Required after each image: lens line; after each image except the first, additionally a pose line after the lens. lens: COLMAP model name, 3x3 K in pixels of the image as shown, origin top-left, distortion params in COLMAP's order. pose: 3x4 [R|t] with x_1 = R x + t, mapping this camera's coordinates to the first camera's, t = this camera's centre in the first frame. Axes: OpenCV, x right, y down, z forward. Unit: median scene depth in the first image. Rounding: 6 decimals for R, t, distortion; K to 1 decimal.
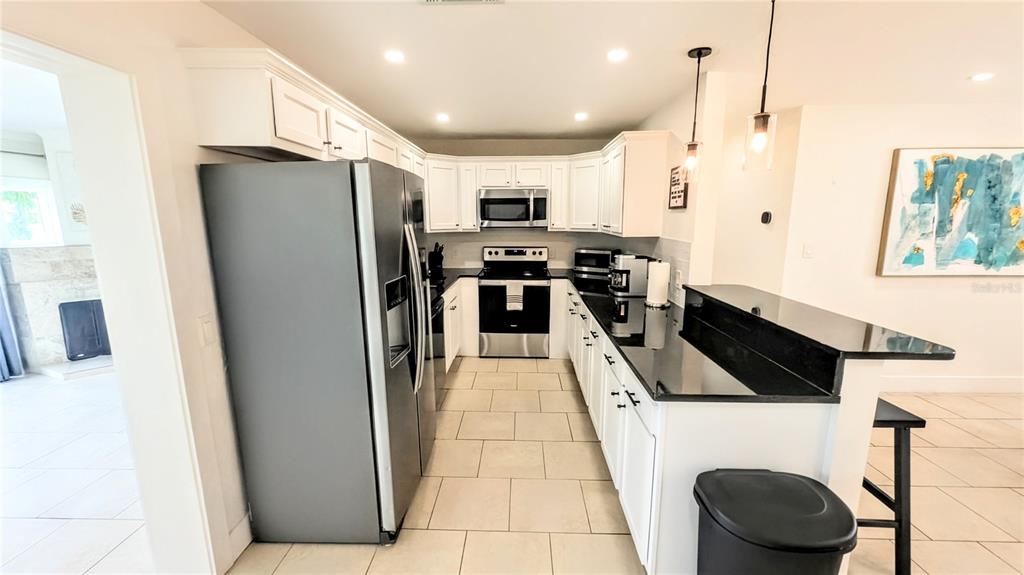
lens RADIAL K [[399.2, 0, 508.9], [0, 399.2, 287.2], [0, 0, 1]] dist [0.007203, -0.002748]
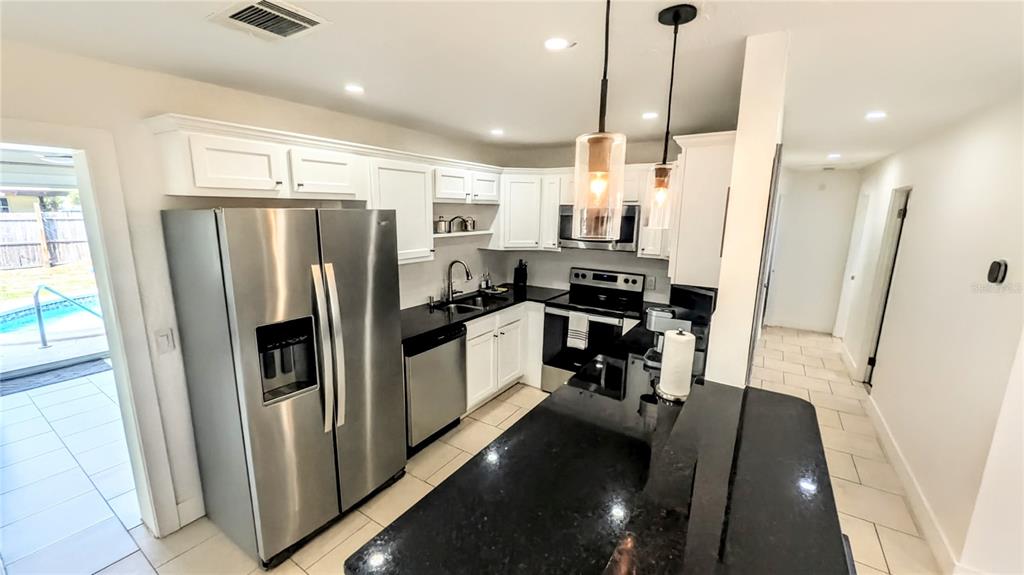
lens RADIAL K [[399.2, 0, 508.9], [0, 399.2, 287.2], [0, 0, 1]] dist [0.007203, -0.002748]
pose [[0.855746, 0.116867, -0.504024, 0.398899], [-0.108828, 0.993020, 0.045479, -0.122019], [0.505821, 0.015933, 0.862491, 0.241940]]
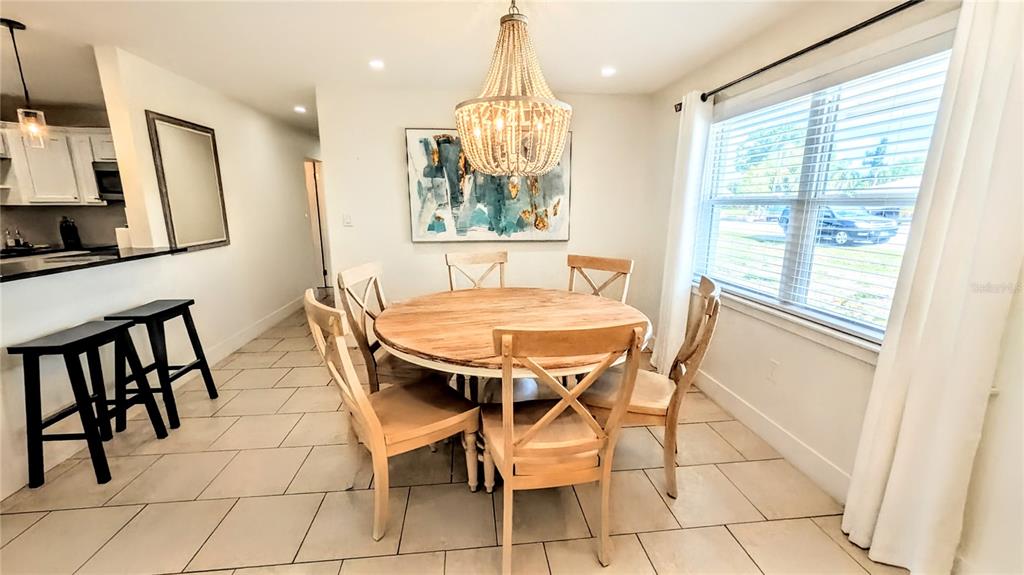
lens RADIAL K [[399.2, 0, 508.9], [0, 399.2, 287.2], [0, 0, 1]] dist [0.007203, -0.002748]
pose [[0.990150, -0.024540, 0.137847, 1.070294], [0.019889, 0.999189, 0.035020, 0.068709], [-0.138594, -0.031934, 0.989834, -0.173496]]
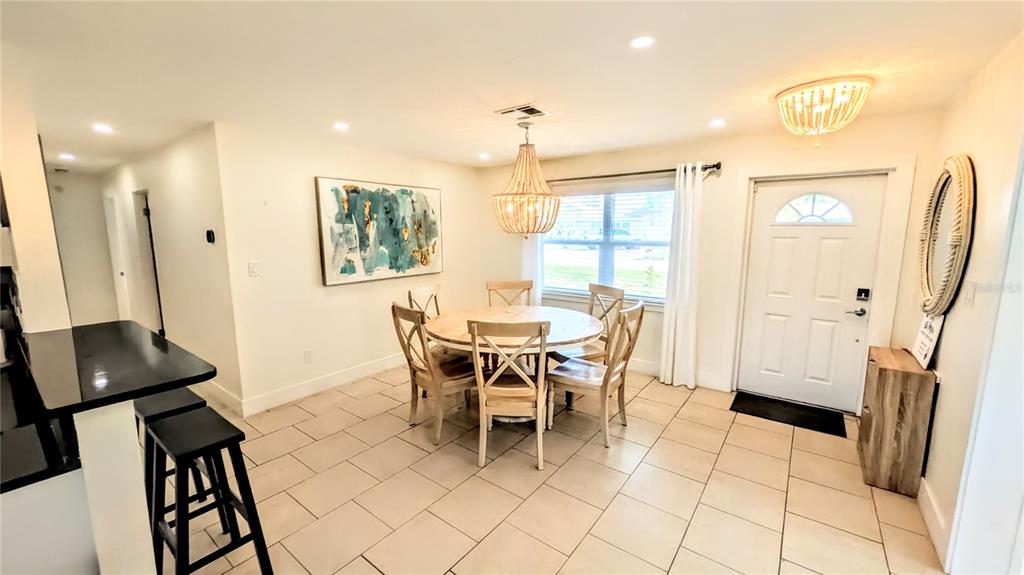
lens RADIAL K [[399.2, 0, 508.9], [0, 399.2, 287.2], [0, 0, 1]] dist [0.007203, -0.002748]
pose [[0.579505, -0.115497, 0.806743, 0.313976], [0.142089, 0.989064, 0.039532, 0.005238], [-0.802487, 0.091720, 0.589578, -0.101627]]
